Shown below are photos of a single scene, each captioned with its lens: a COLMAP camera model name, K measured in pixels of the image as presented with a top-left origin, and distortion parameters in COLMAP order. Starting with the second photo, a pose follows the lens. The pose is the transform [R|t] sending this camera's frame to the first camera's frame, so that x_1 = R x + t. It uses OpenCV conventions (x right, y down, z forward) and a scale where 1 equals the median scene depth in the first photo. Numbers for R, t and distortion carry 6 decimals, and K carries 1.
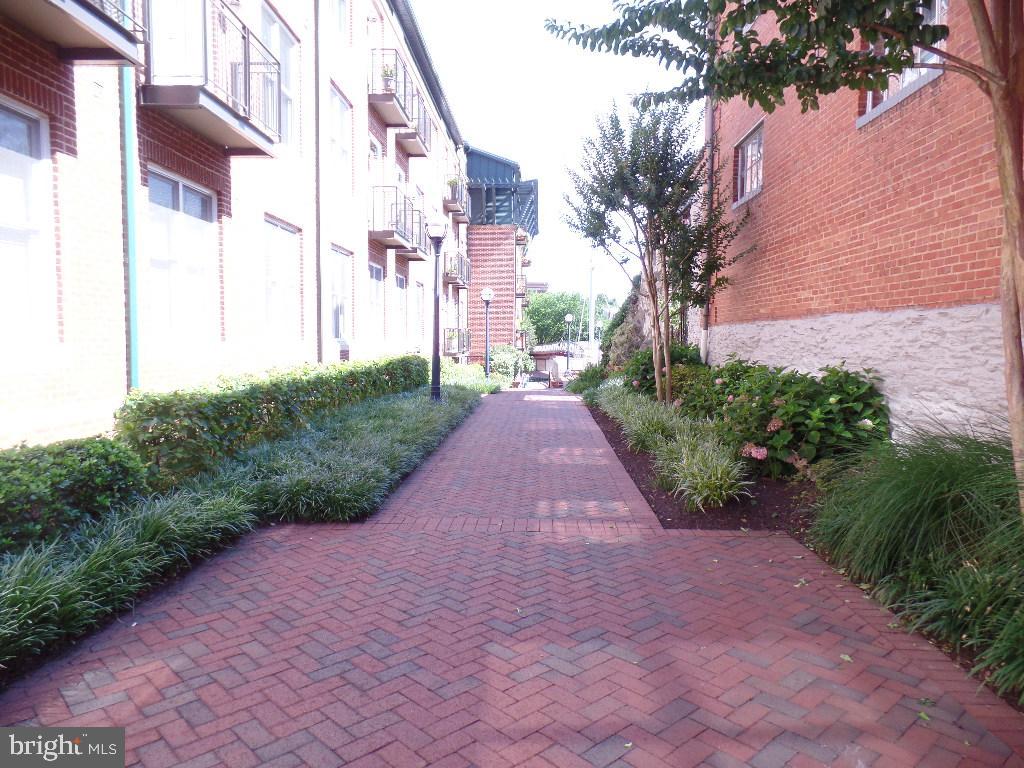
lens RADIAL K [[692.8, 0, 512.0], [0, 692.8, 384.0], [0, 0, 1]] dist [0.001908, 0.000199]
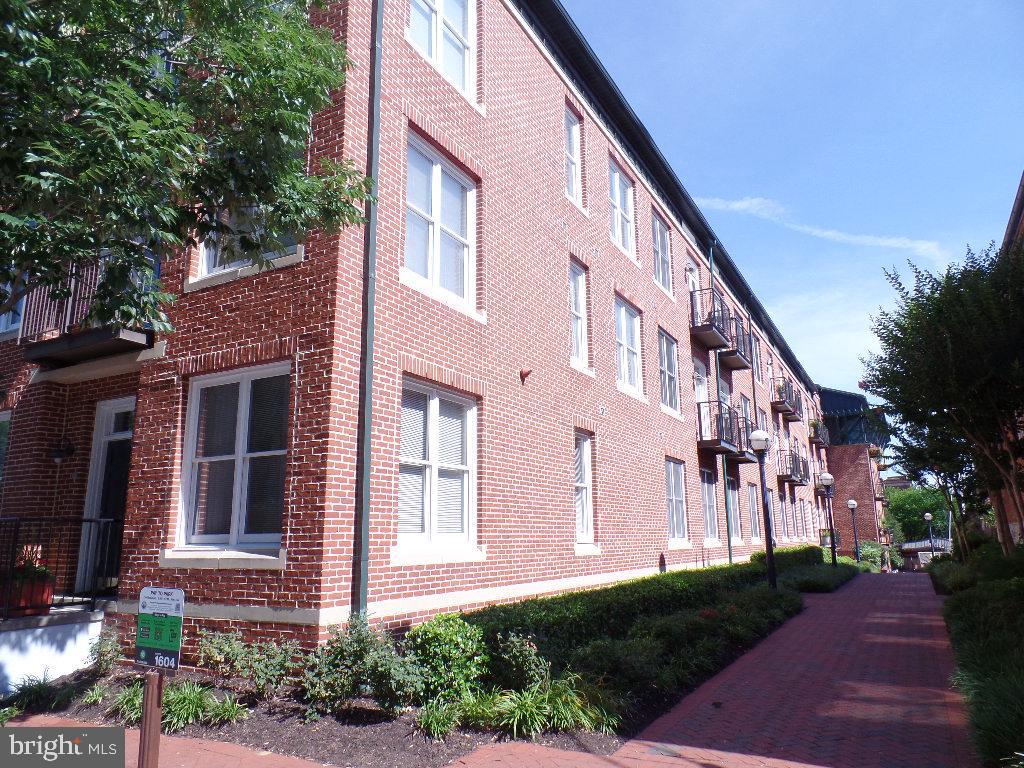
lens RADIAL K [[692.8, 0, 512.0], [0, 692.8, 384.0], [0, 0, 1]] dist [0.001908, 0.000199]
pose [[0.908457, -0.109153, -0.403474, -0.058035], [-0.009369, 0.959739, -0.280736, 0.029762], [0.417873, 0.258817, 0.870859, -0.389753]]
